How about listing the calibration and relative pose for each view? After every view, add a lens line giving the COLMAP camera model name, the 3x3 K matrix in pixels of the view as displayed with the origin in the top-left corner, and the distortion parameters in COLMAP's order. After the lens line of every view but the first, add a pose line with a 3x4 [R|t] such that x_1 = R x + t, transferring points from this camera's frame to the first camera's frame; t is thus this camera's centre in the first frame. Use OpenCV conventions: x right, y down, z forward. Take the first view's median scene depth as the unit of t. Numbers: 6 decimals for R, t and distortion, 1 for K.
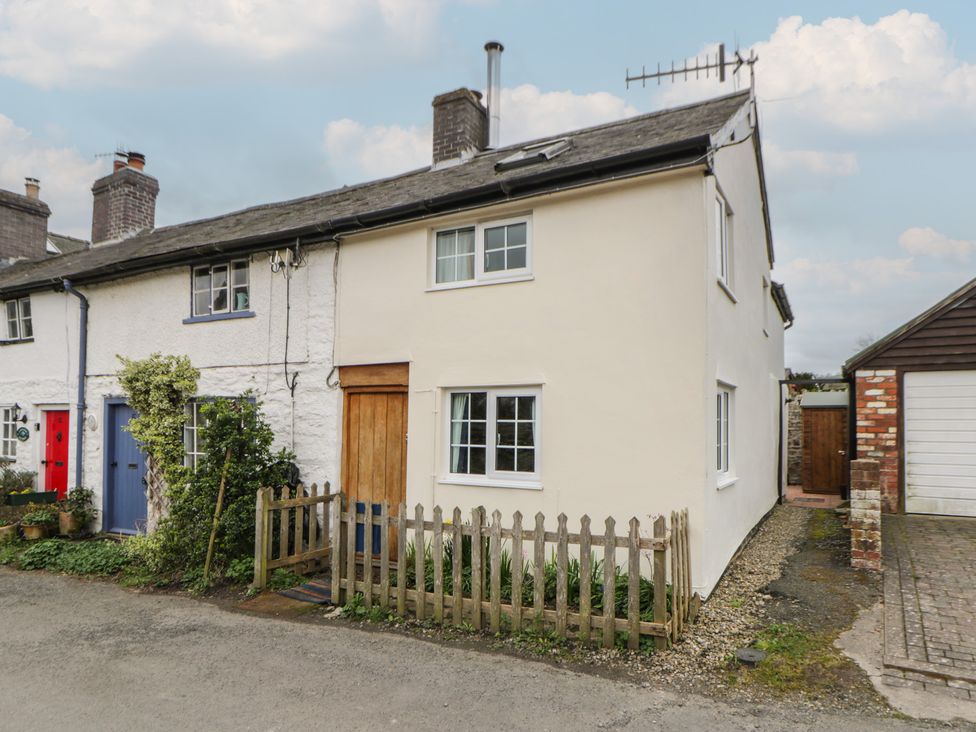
lens RADIAL K [[560.1, 0, 486.2], [0, 560.1, 384.6], [0, 0, 1]] dist [0.004180, -0.014788]
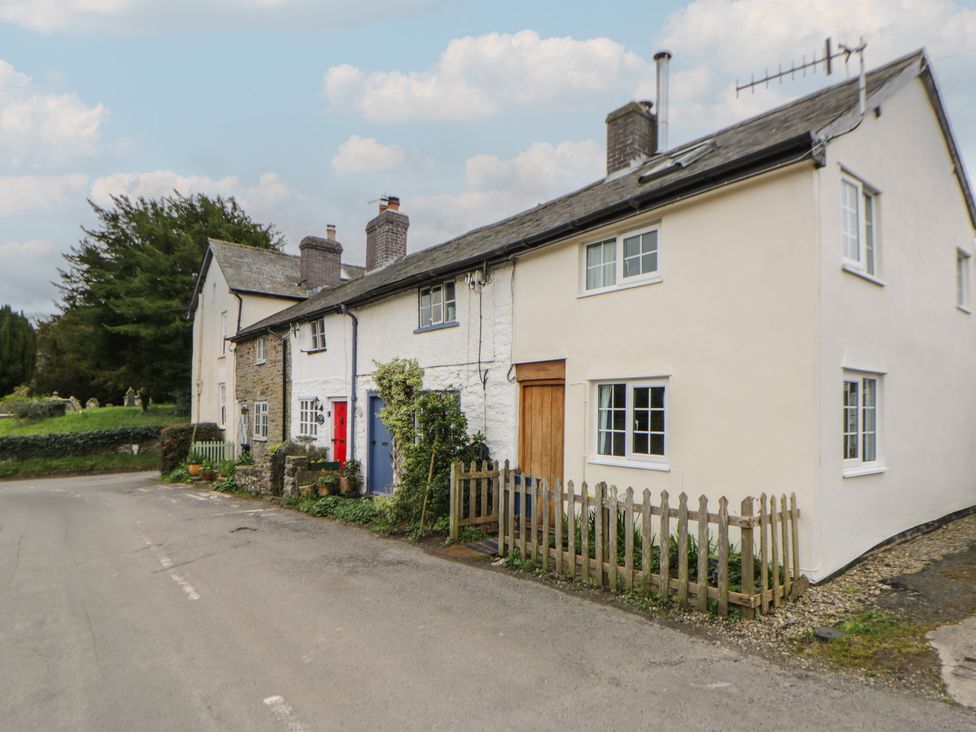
lens RADIAL K [[527.4, 0, 488.0], [0, 527.4, 364.8], [0, 0, 1]] dist [0.003477, -0.010292]
pose [[0.920476, -0.035531, -0.389180, 0.145156], [0.028689, 0.999315, -0.023381, -0.006841], [0.389744, 0.010357, 0.920865, -0.082559]]
